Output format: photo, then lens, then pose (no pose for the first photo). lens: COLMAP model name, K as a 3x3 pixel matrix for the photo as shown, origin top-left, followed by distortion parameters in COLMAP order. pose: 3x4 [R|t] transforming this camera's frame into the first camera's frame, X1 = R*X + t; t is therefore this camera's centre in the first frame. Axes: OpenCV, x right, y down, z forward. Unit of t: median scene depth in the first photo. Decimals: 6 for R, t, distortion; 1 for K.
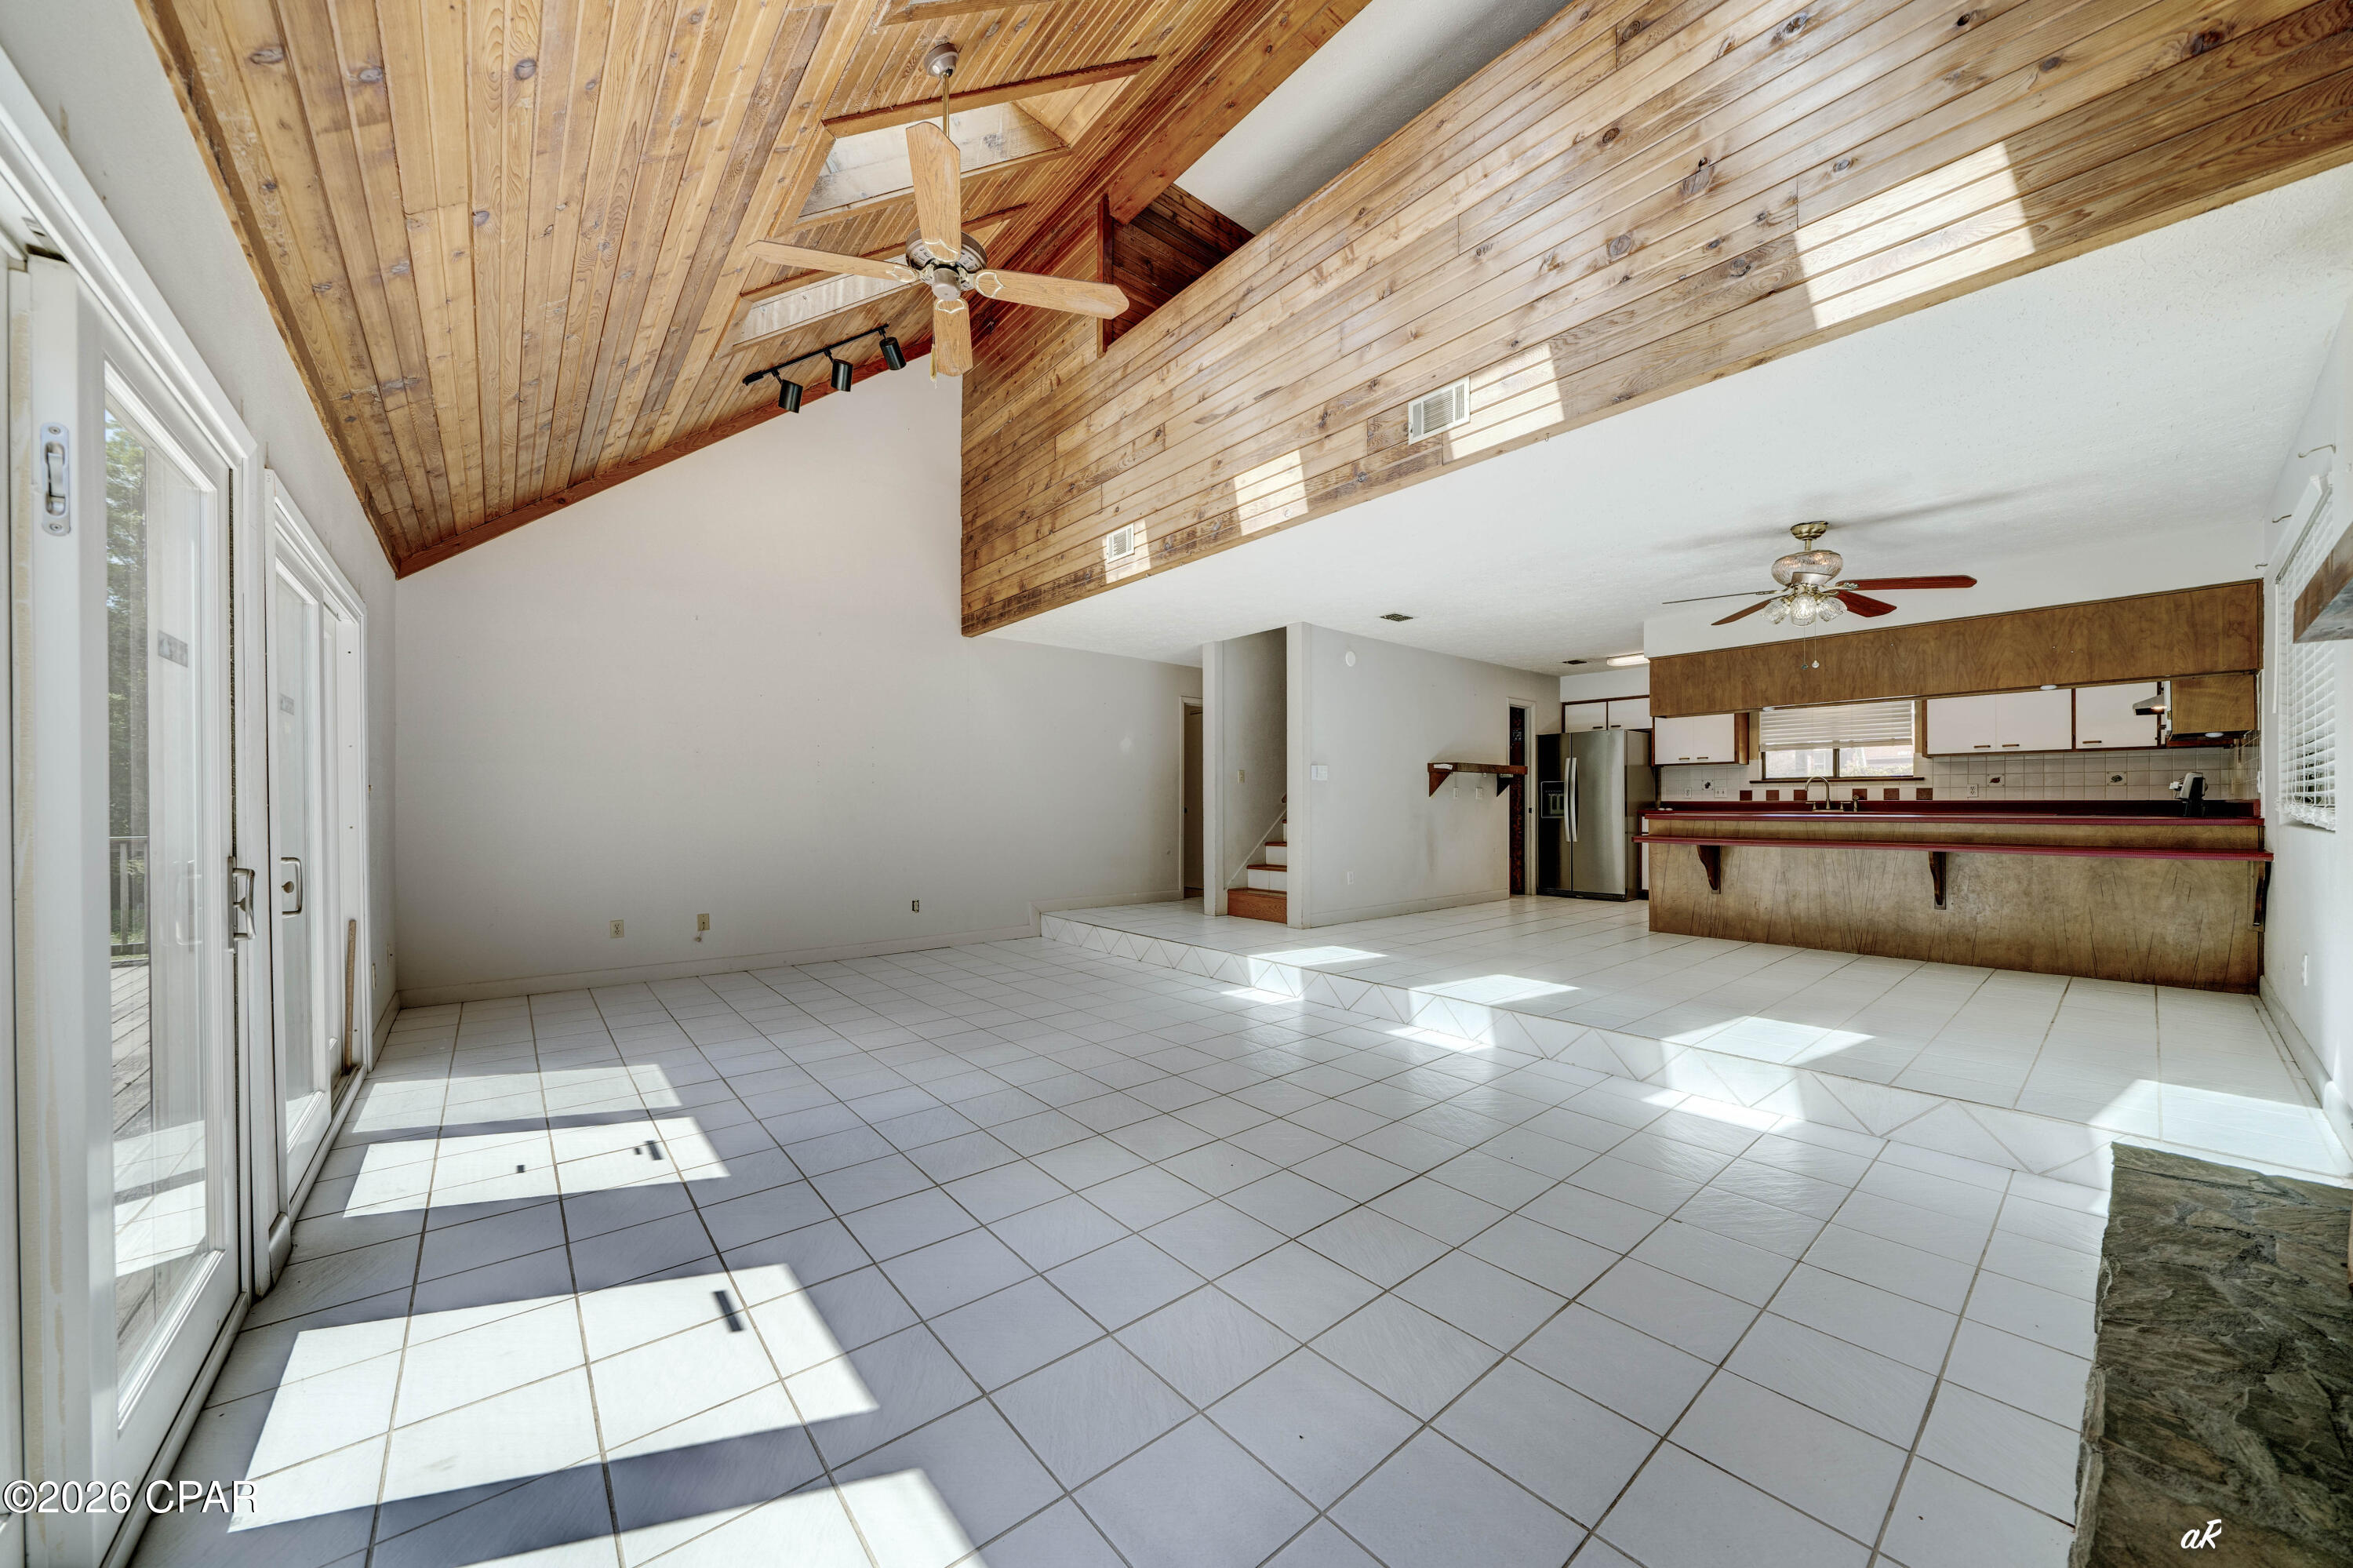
lens RADIAL K [[836.6, 0, 1185.6], [0, 836.6, 799.6], [0, 0, 1]] dist [-0.000497, -0.000119]
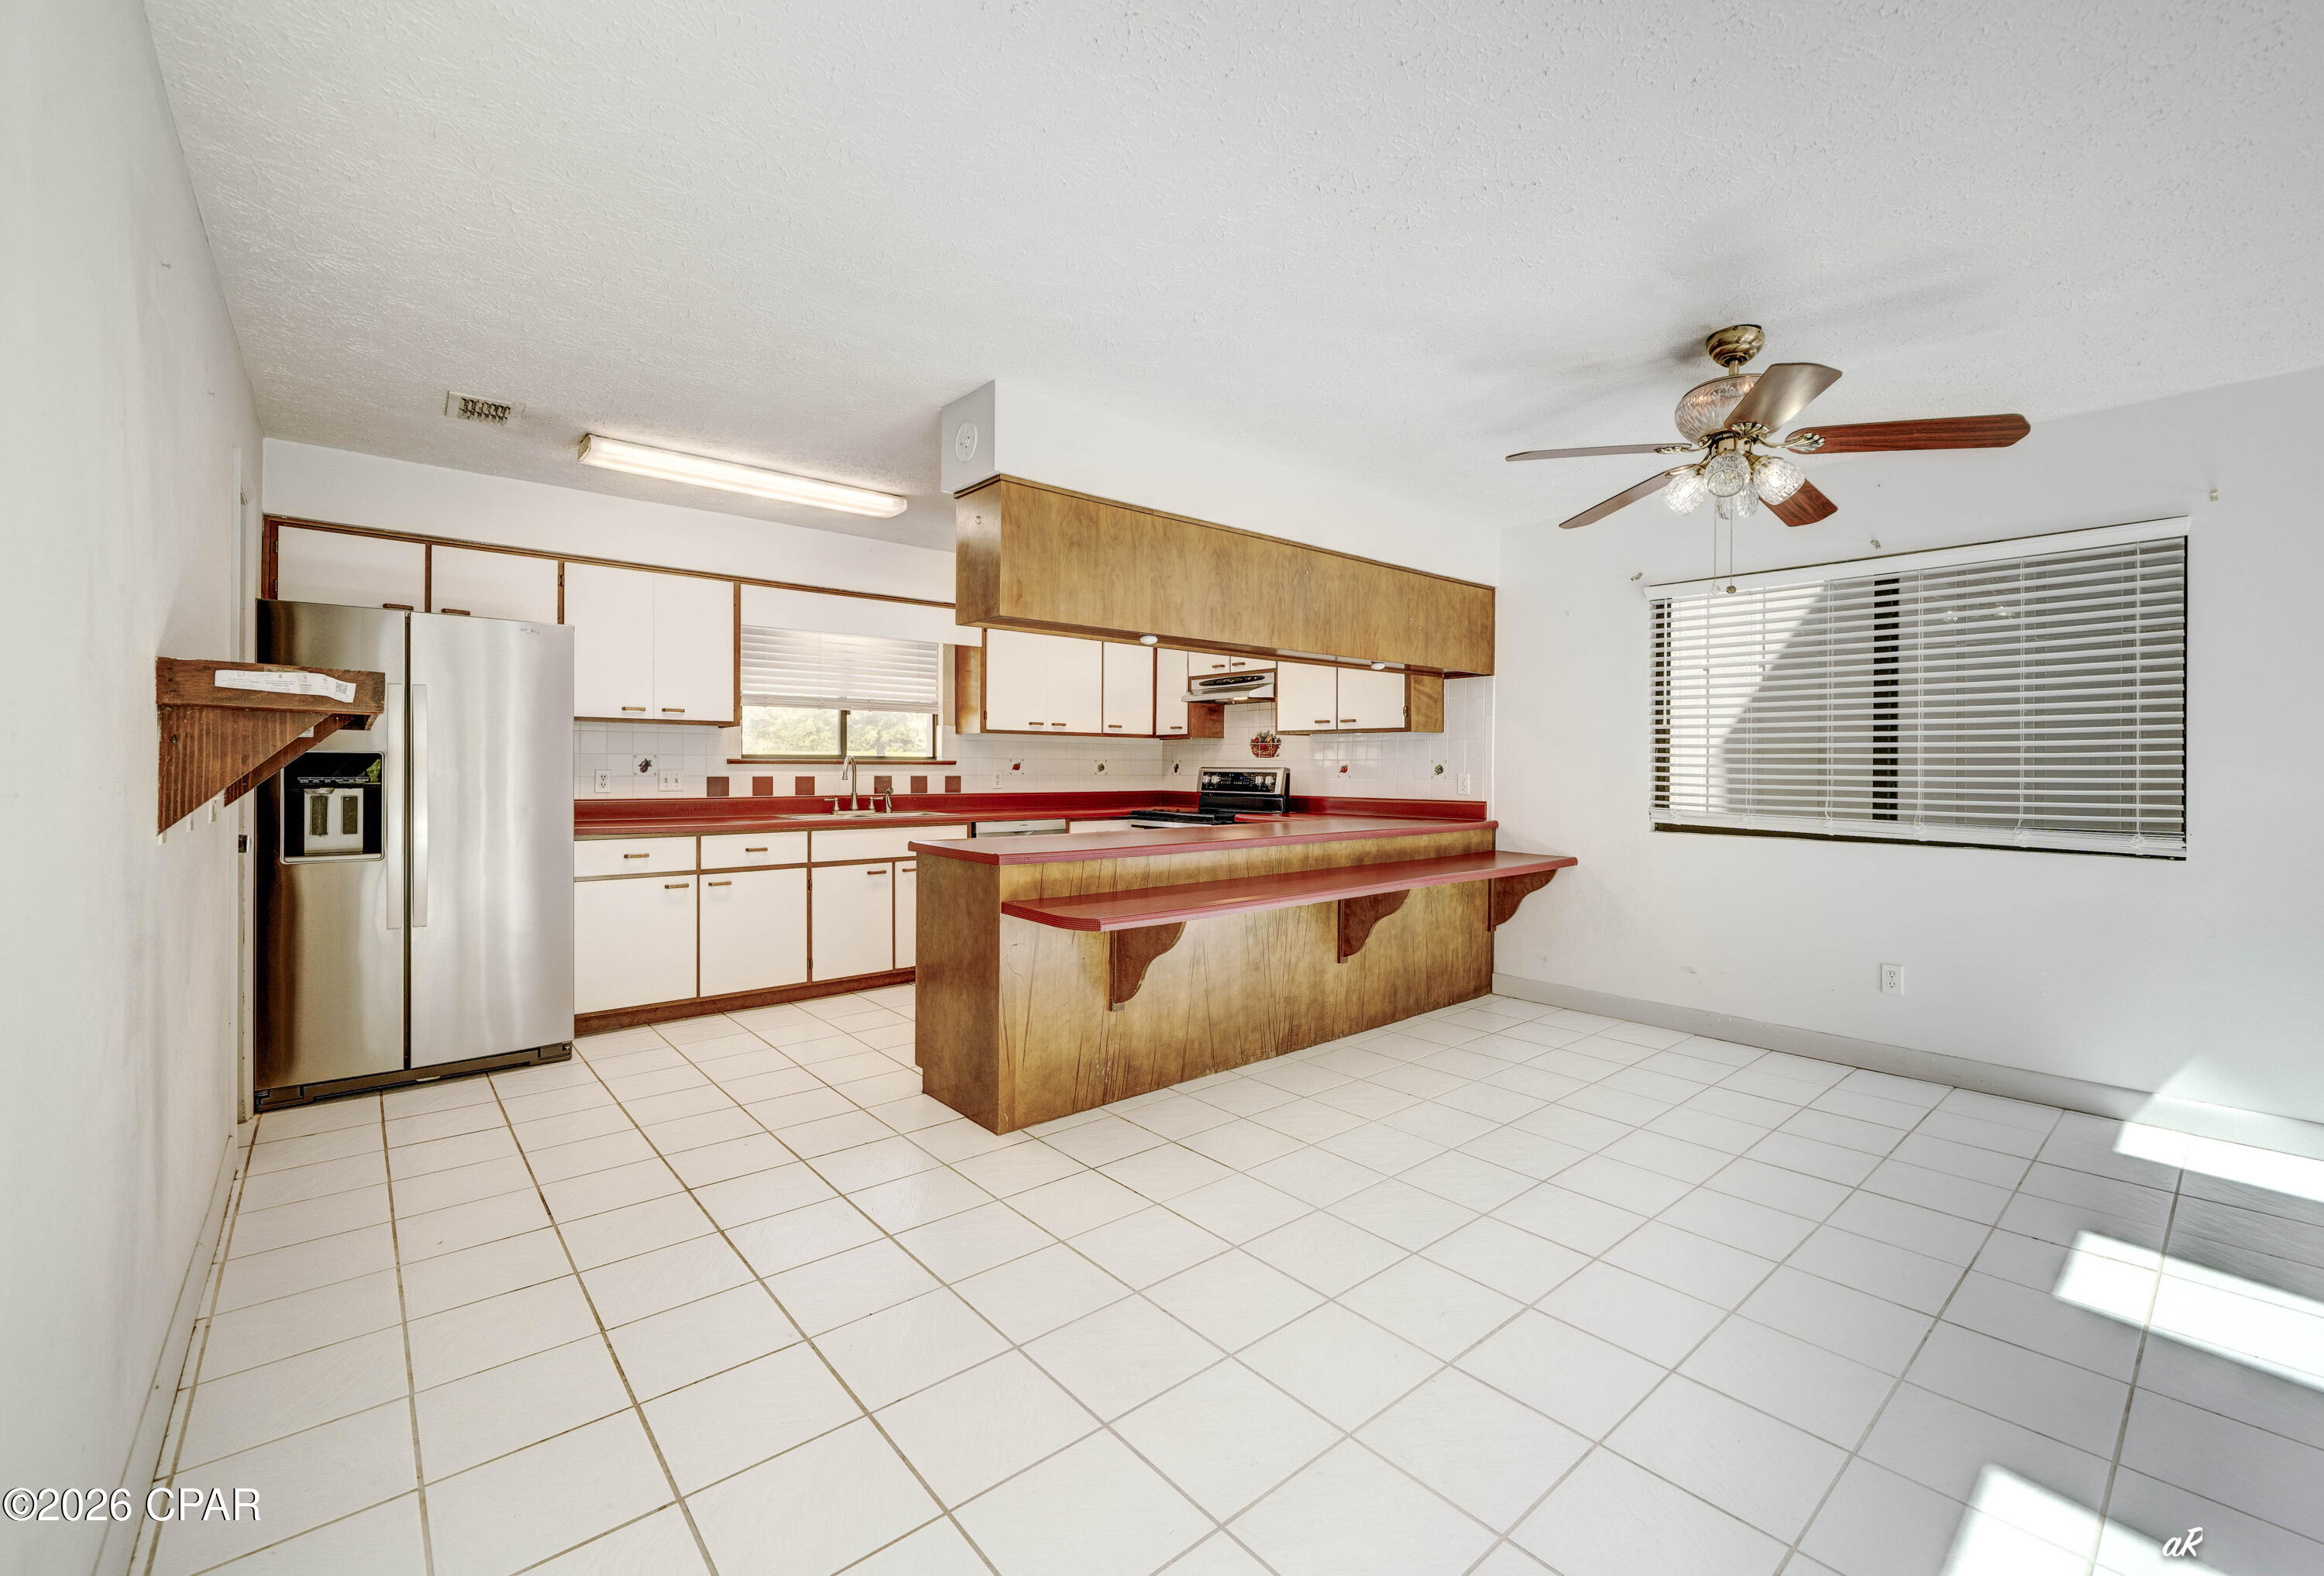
lens RADIAL K [[944.2, 0, 1168.9], [0, 944.2, 772.3], [0, 0, 1]] dist [-0.001217, -0.000080]
pose [[-0.012080, -0.003630, 0.999920, 0.110592], [-0.009638, 0.999947, 0.003514, -0.028924], [-0.999881, -0.009595, -0.012115, 1.126161]]
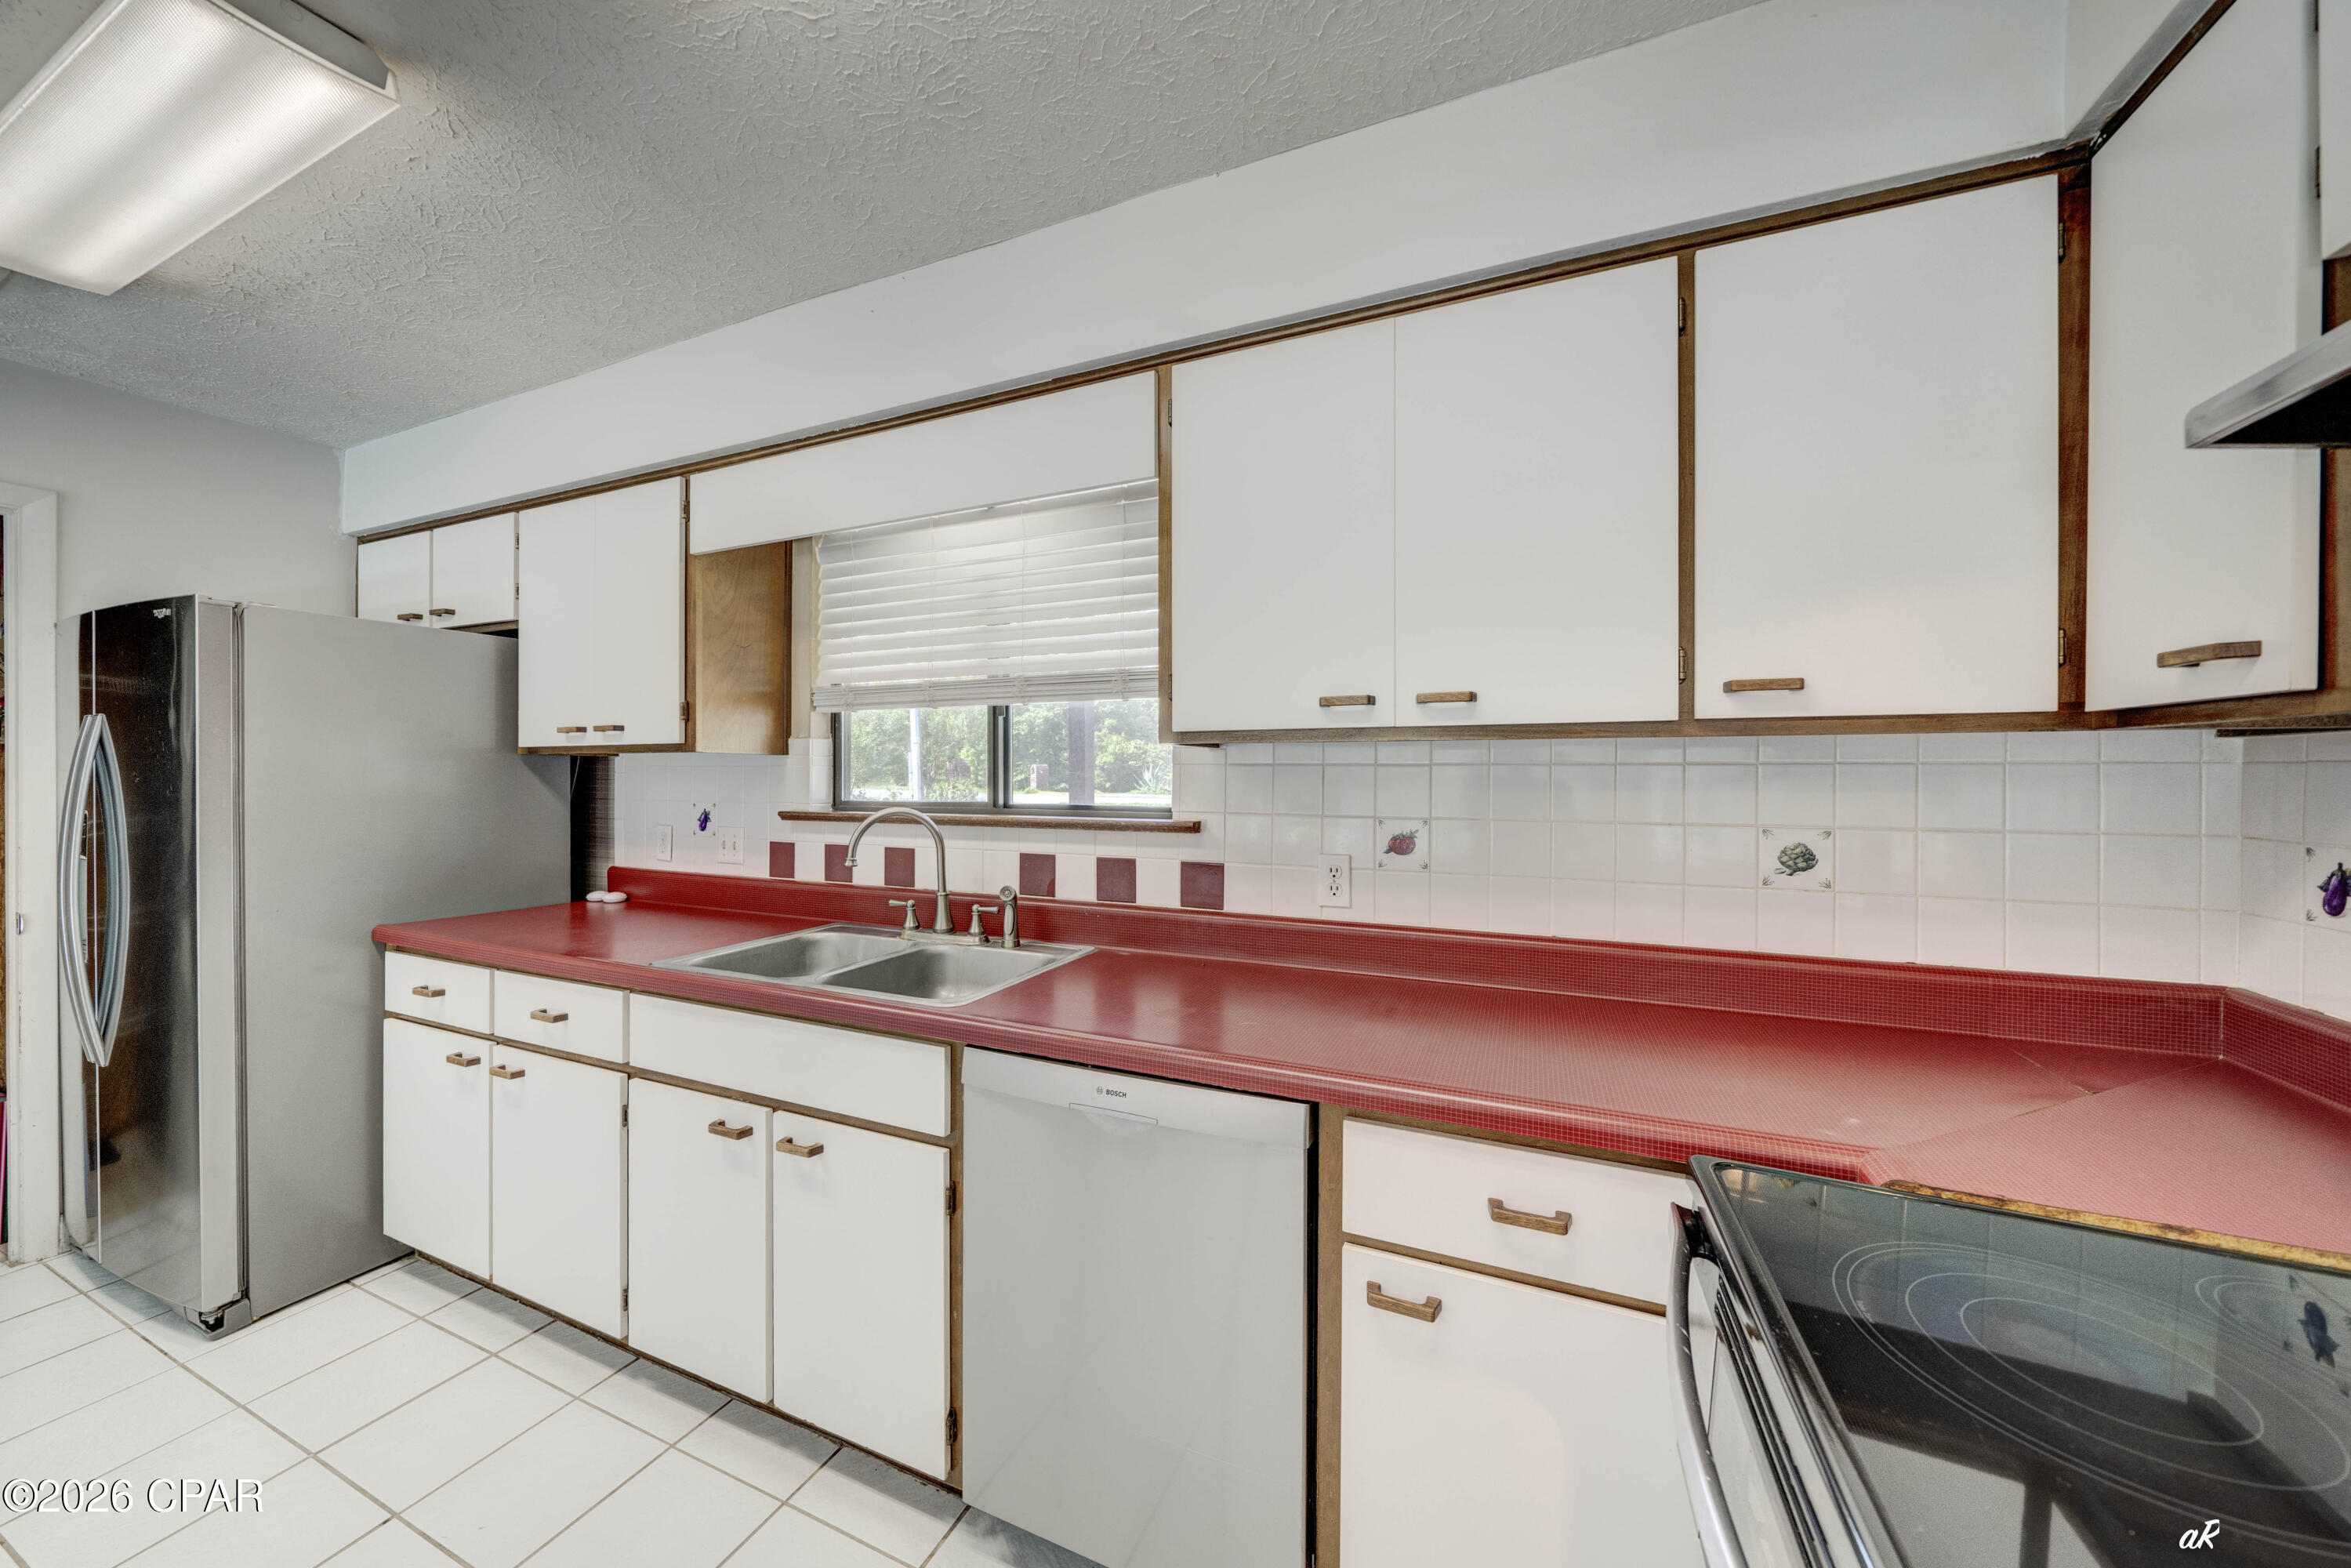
lens RADIAL K [[841.4, 0, 1154.0], [0, 841.4, 790.5], [0, 0, 1]] dist [-0.001005, -0.000219]
pose [[0.898810, -0.010860, 0.438204, 1.026781], [-0.001171, 0.999630, 0.027177, -0.058542], [-0.438337, -0.024941, 0.898465, 1.051776]]
